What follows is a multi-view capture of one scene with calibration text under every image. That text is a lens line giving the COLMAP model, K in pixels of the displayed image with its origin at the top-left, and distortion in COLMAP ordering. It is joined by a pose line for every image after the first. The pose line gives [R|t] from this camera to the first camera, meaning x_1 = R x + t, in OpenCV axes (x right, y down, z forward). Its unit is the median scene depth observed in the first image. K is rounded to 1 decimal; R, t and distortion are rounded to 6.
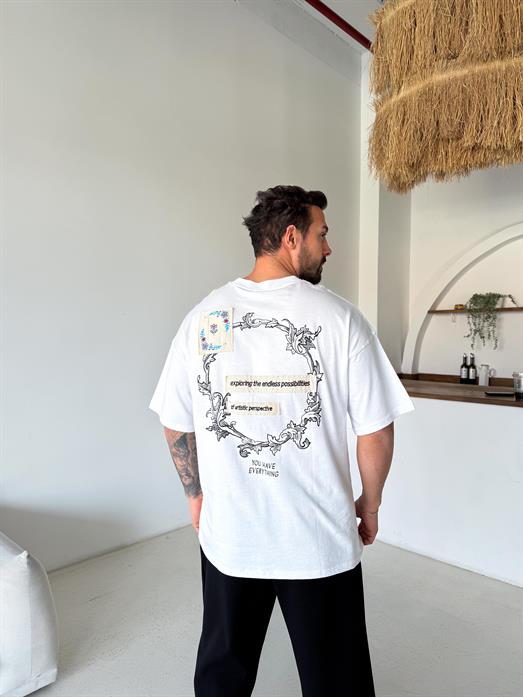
lens RADIAL K [[503.4, 0, 259.5], [0, 503.4, 345.7], [0, 0, 1]] dist [0.117487, -0.002982]
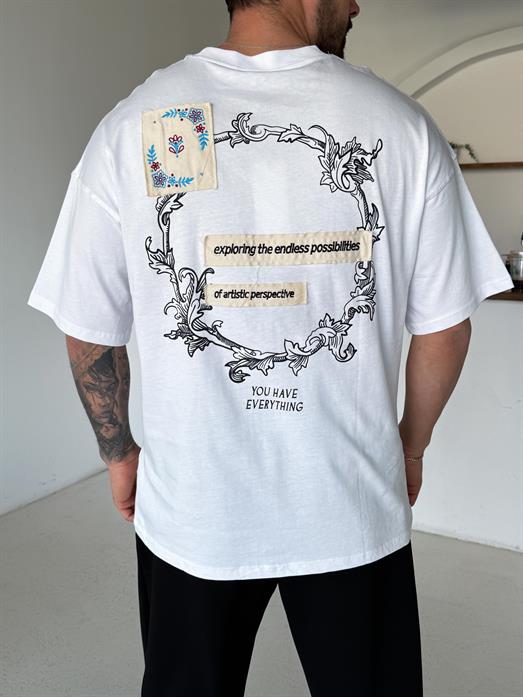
lens RADIAL K [[745.5, 0, 262.6], [0, 745.5, 351.1], [0, 0, 1]] dist [0.094474, 0.000000]
pose [[0.968328, -0.048549, 0.244917, -0.204751], [0.009450, 0.987337, 0.158353, 0.055054], [-0.249503, -0.151023, 0.956525, 0.206064]]
